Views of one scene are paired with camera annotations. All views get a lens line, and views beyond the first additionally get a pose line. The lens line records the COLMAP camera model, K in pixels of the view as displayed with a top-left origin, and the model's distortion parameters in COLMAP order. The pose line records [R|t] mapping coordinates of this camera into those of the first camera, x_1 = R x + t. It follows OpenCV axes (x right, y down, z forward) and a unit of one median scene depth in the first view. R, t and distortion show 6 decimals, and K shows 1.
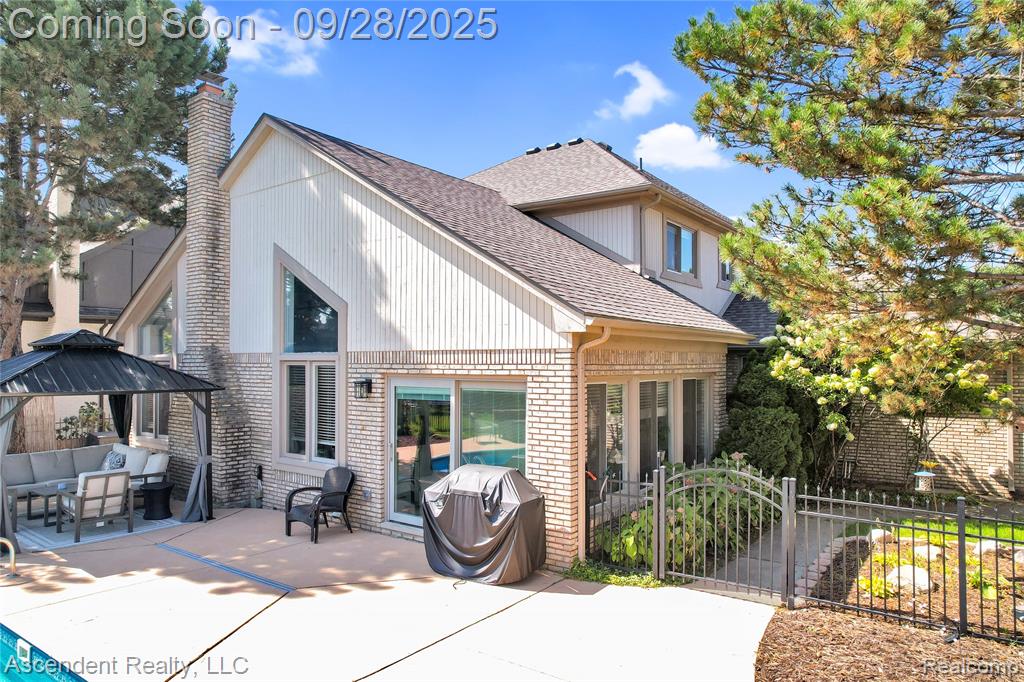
lens RADIAL K [[689.8, 0, 537.3], [0, 689.8, 344.1], [0, 0, 1]] dist [-0.056808, 0.037843]
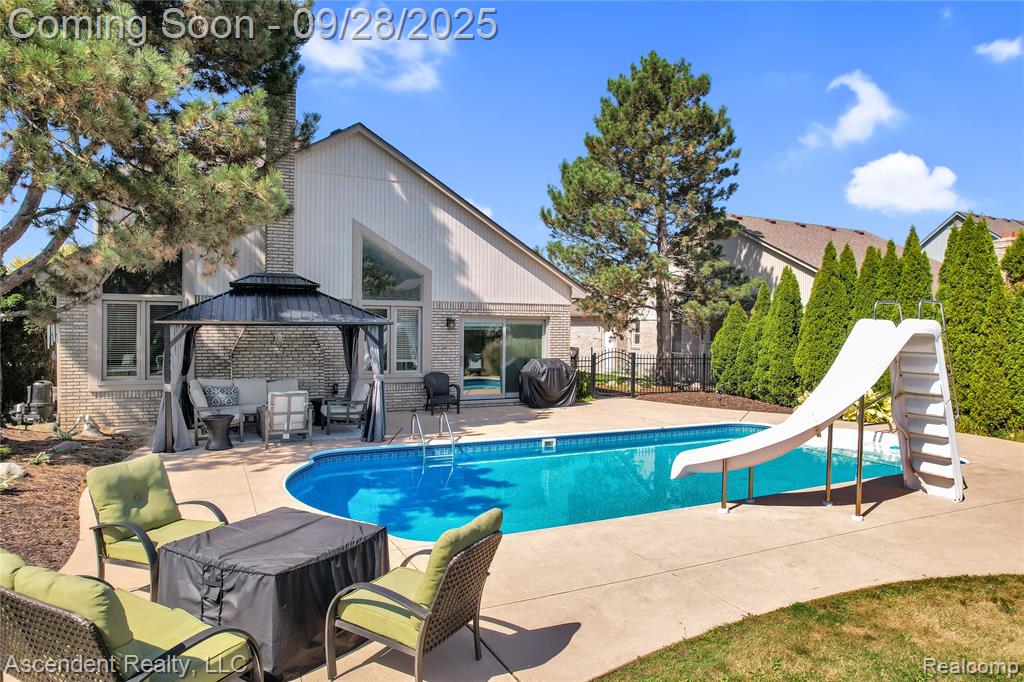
lens RADIAL K [[689.8, 0, 508.4], [0, 689.8, 347.5], [0, 0, 1]] dist [-0.056808, 0.037843]
pose [[0.442371, -0.015888, 0.896691, -1.692542], [-0.028651, 0.999082, 0.031837, 0.064163], [-0.896374, -0.039774, 0.441510, 0.127343]]
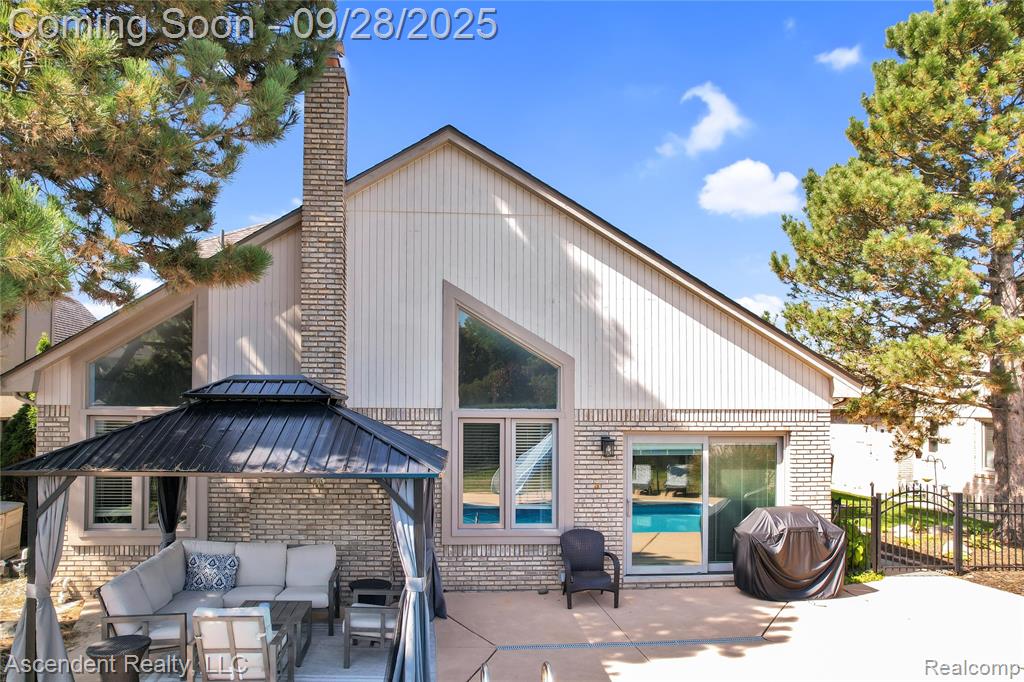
lens RADIAL K [[689.8, 0, 456.9], [0, 689.8, 395.5], [0, 0, 1]] dist [-0.056808, 0.037843]
pose [[0.751447, 0.018581, 0.659532, -1.069148], [-0.020303, 0.999781, -0.005033, 0.000328], [-0.659481, -0.009609, 0.751660, 0.395116]]
